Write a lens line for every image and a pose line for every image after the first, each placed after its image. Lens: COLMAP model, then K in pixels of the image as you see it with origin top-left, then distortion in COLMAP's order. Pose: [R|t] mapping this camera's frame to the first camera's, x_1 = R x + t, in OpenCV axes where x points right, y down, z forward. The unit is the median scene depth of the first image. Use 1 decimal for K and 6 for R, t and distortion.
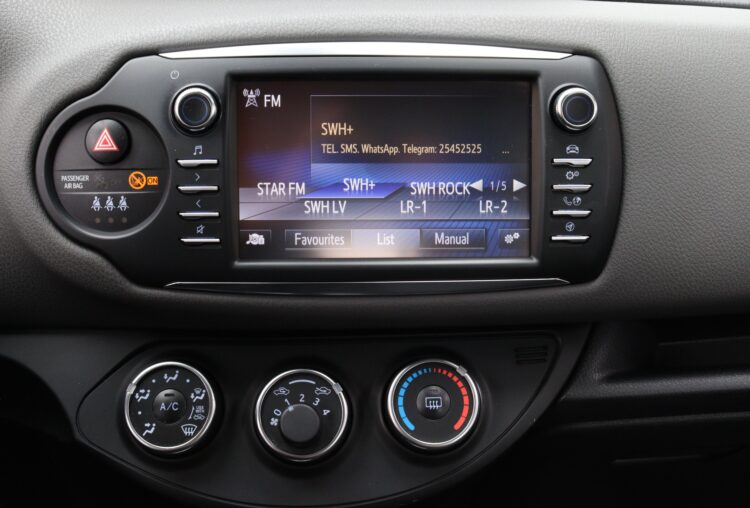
lens RADIAL K [[827.0, 0, 375.7], [0, 827.0, 255.6], [0, 0, 1]] dist [-0.123907, 0.000000]
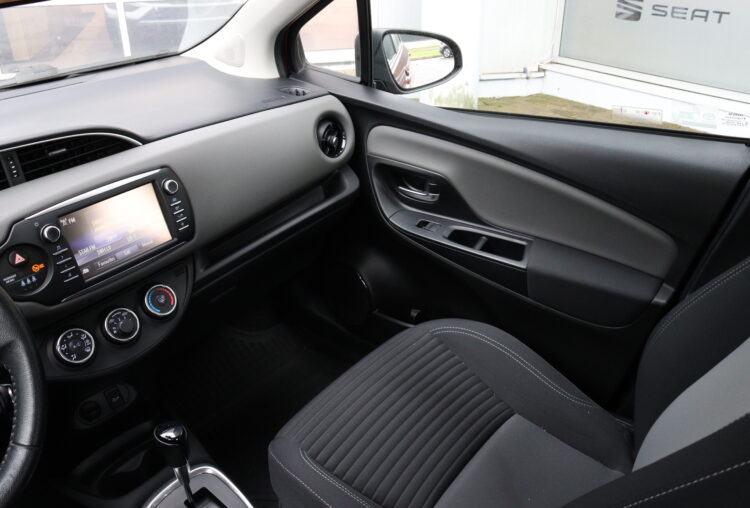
lens RADIAL K [[627.8, 0, 374.3], [0, 627.8, 255.7], [0, 0, 1]] dist [-0.134011, 0.072198]
pose [[0.641475, -0.387419, 0.662130, -0.833599], [0.327979, 0.918753, 0.219824, -0.192659], [-0.693498, 0.076153, 0.716422, -1.063230]]
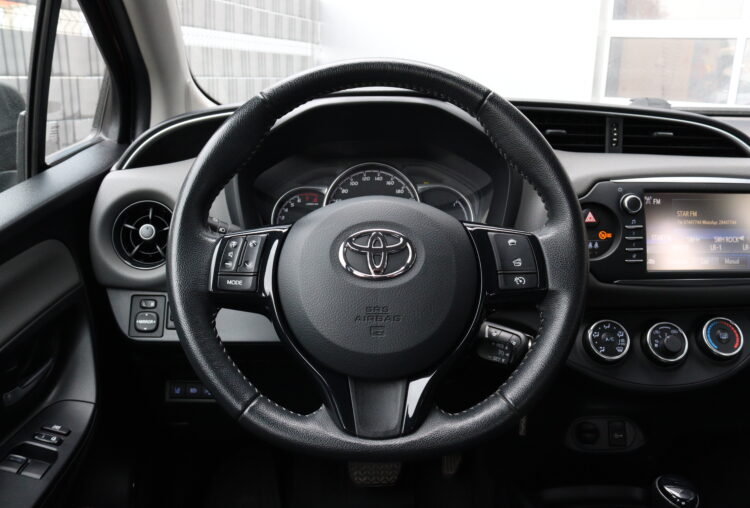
lens RADIAL K [[627.8, 0, 369.0], [0, 627.8, 248.1], [0, 0, 1]] dist [-0.134011, 0.072198]
pose [[0.999829, -0.002108, -0.018385, -0.889874], [-0.000591, 0.989352, -0.145542, 0.188904], [0.018496, 0.145528, 0.989181, -0.684120]]
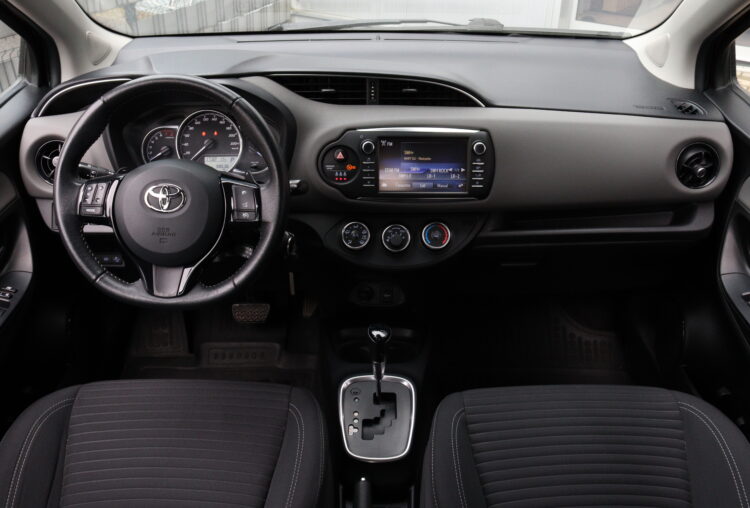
lens RADIAL K [[662.5, 0, 375.8], [0, 662.5, 254.1], [0, 0, 1]] dist [-0.121511, 0.069511]
pose [[0.999075, 0.016129, -0.039852, -0.066909], [-0.011184, 0.992550, 0.121321, -0.067508], [0.041512, -0.120763, 0.991813, -1.708745]]
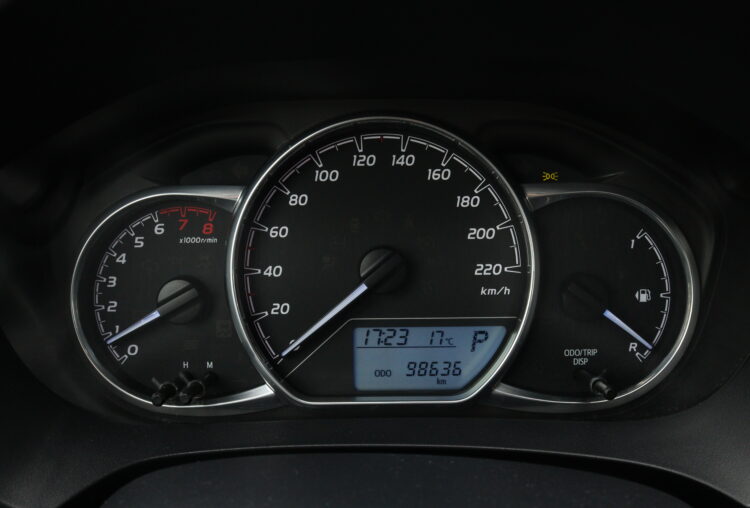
lens RADIAL K [[827.0, 0, 374.7], [0, 827.0, 251.3], [0, 0, 1]] dist [-0.123907, 0.000000]
pose [[0.999335, 0.010470, -0.034936, -0.893847], [-0.008376, 0.998190, 0.059554, -0.256768], [0.035496, -0.059222, 0.997614, 0.361621]]
